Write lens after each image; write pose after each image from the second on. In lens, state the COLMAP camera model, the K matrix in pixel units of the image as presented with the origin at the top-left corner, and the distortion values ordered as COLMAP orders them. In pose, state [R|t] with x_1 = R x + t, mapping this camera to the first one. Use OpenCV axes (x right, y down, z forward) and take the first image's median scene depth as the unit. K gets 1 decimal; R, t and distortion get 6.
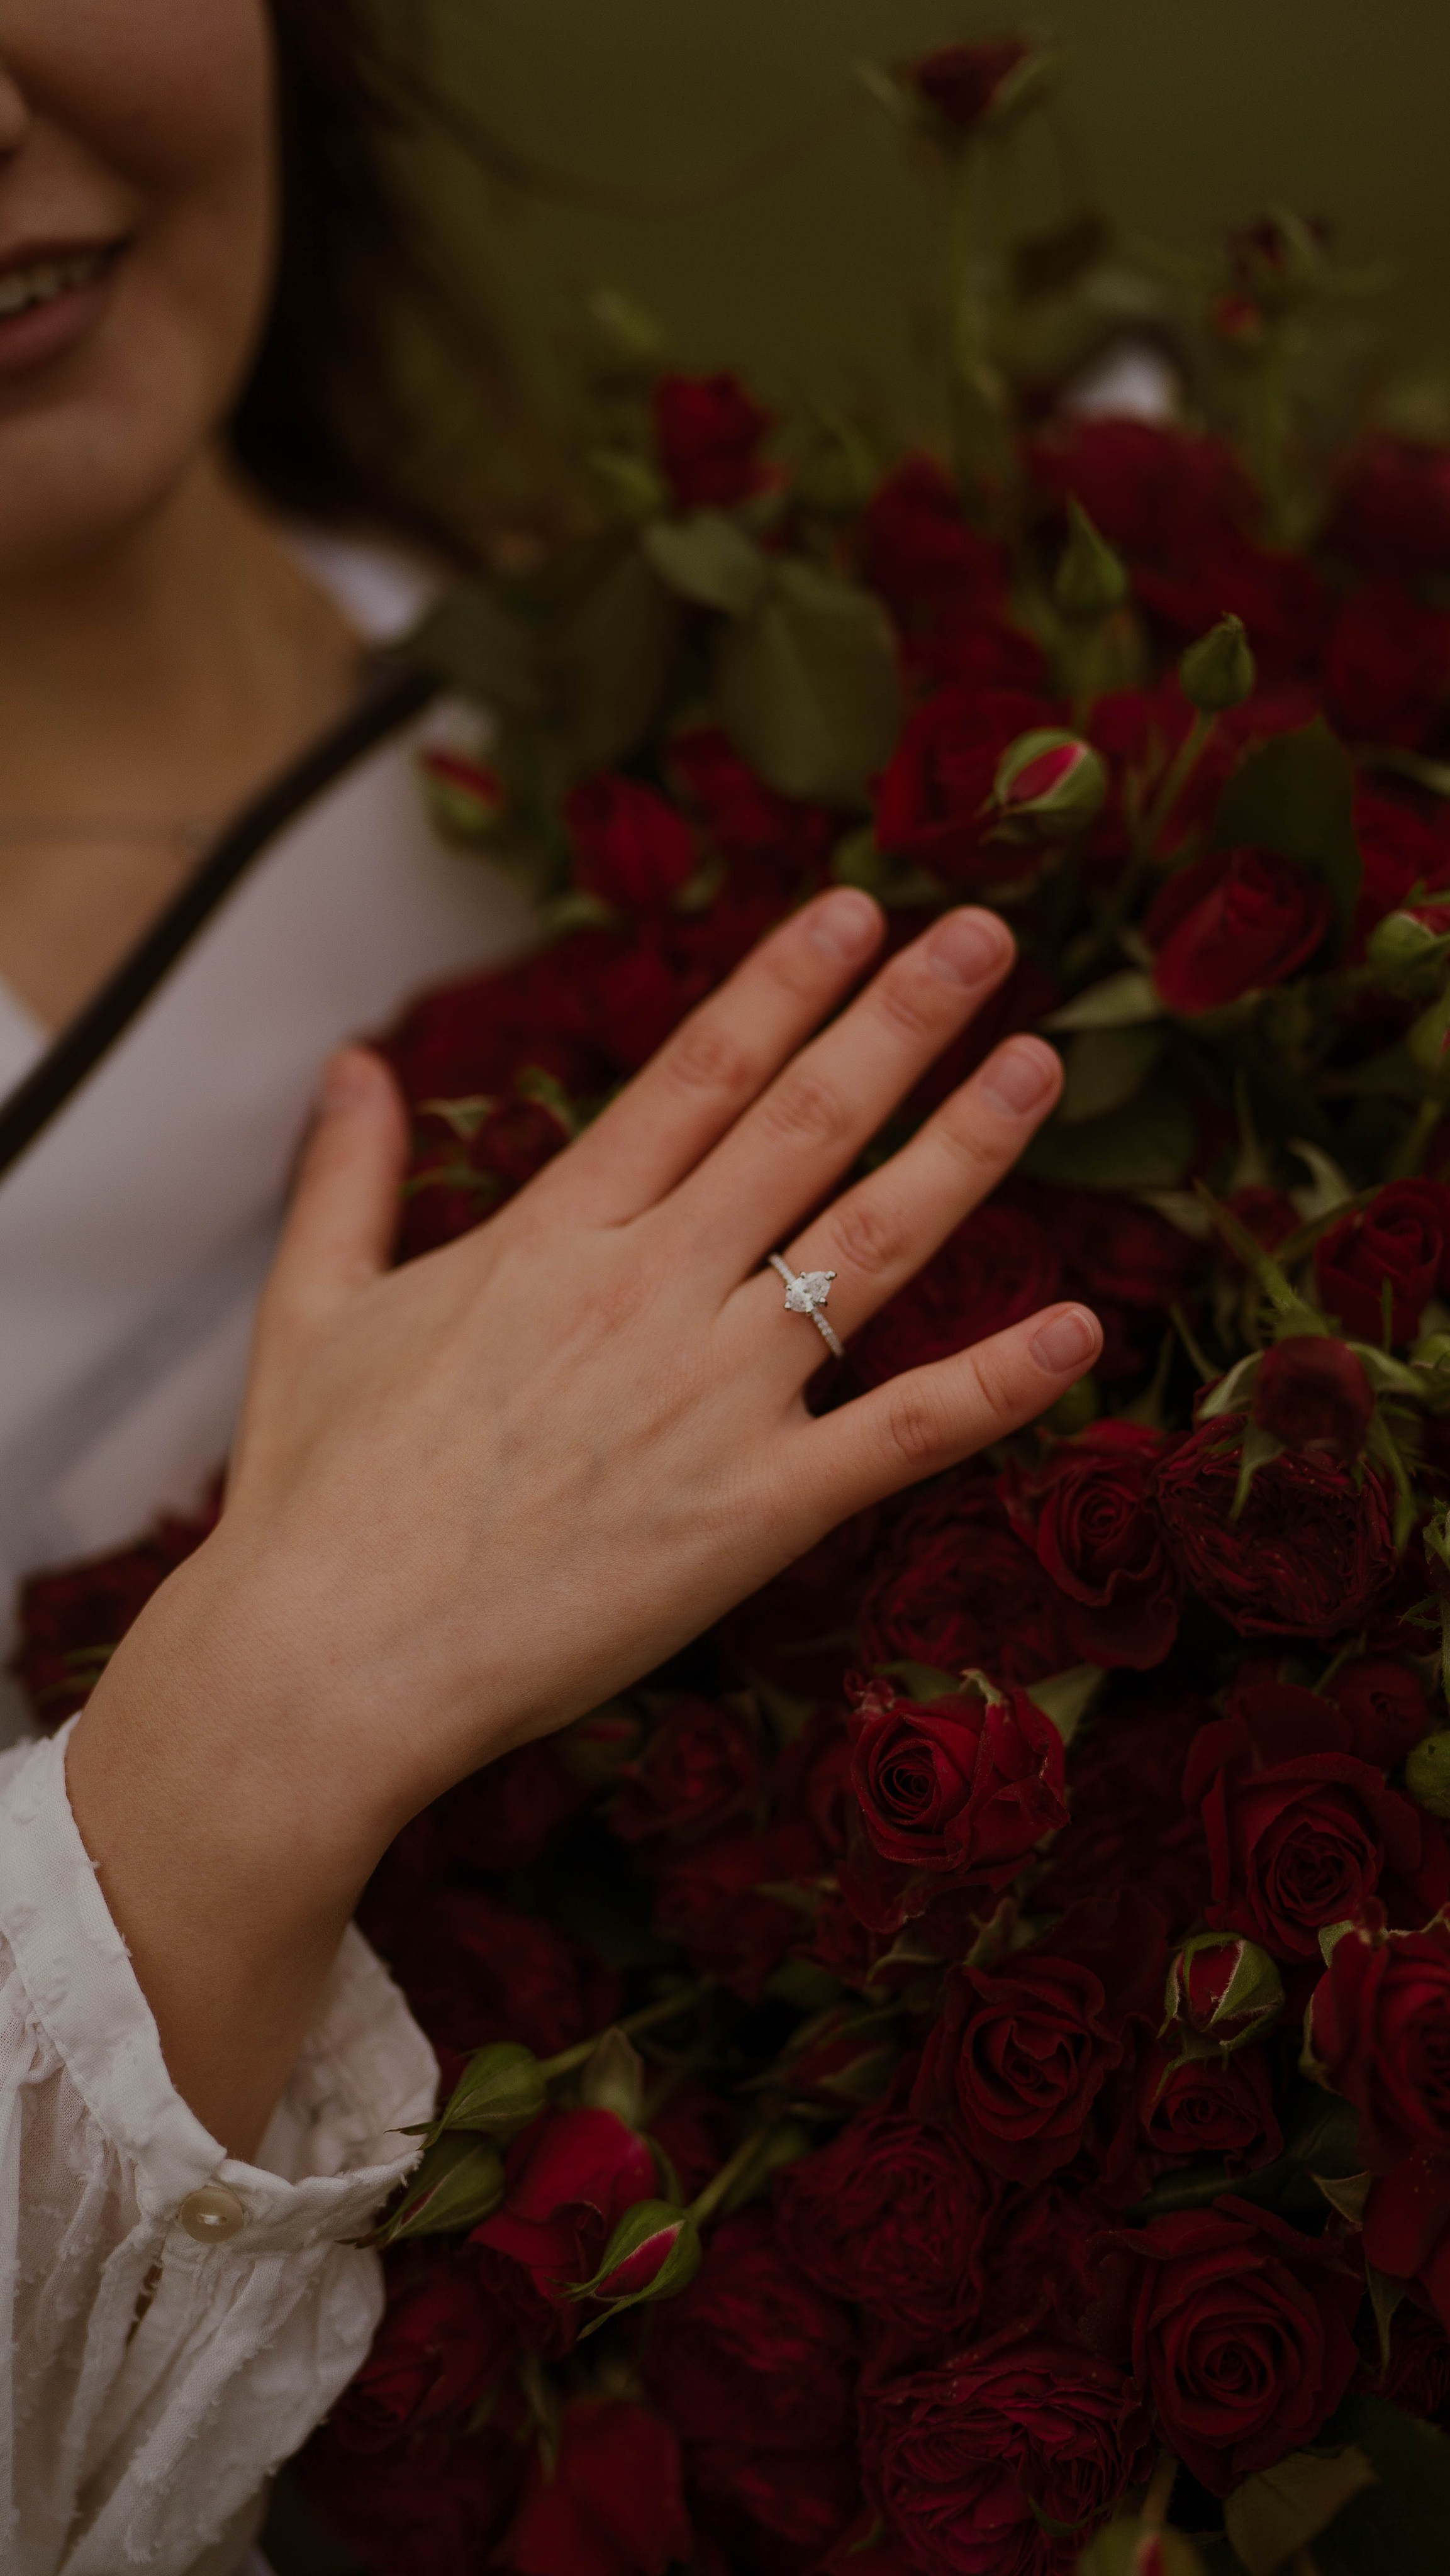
lens RADIAL K [[2544.3, 0, 725.0], [0, 2544.3, 1288.0], [0, 0, 1]] dist [-0.057536, 0.189211]
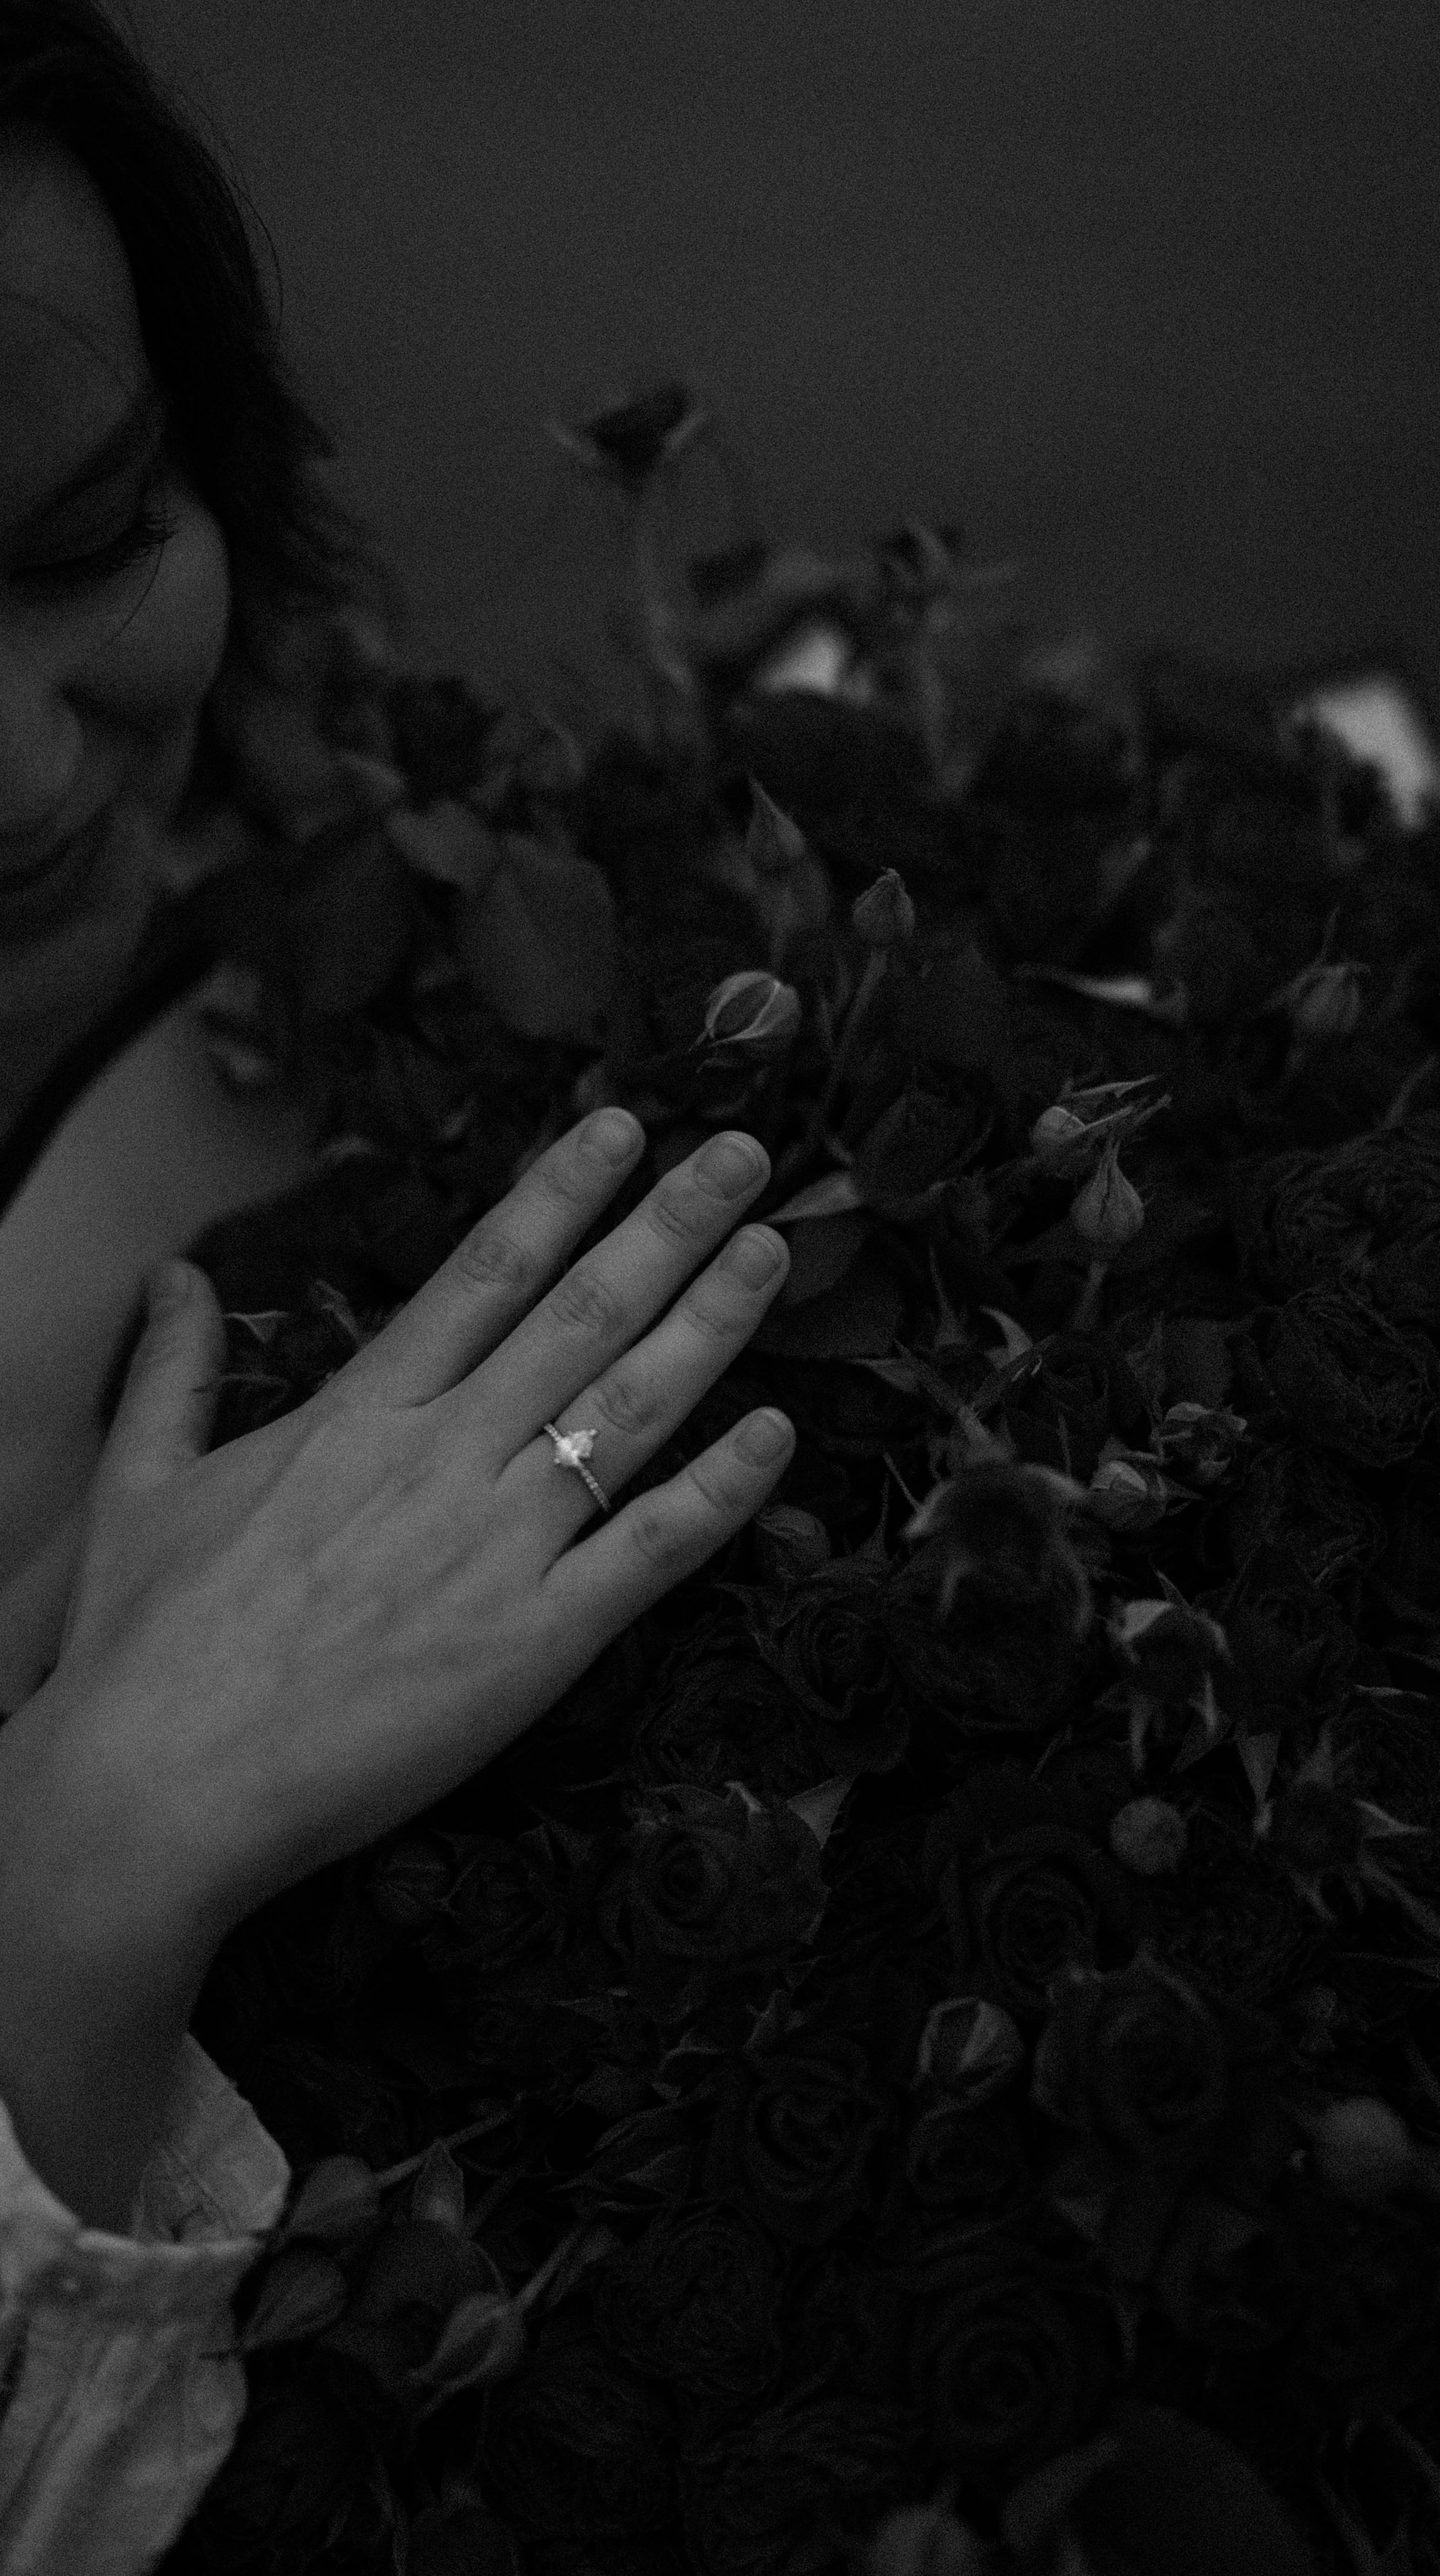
lens RADIAL K [[2776.4, 0, 720.0], [0, 2776.4, 1288.0], [0, 0, 1]] dist [0.205906, -0.900029]
pose [[0.995364, -0.059848, 0.075287, 0.009986], [0.067028, 0.993046, -0.096779, 0.050230], [-0.068972, 0.101376, 0.992454, -0.263104]]
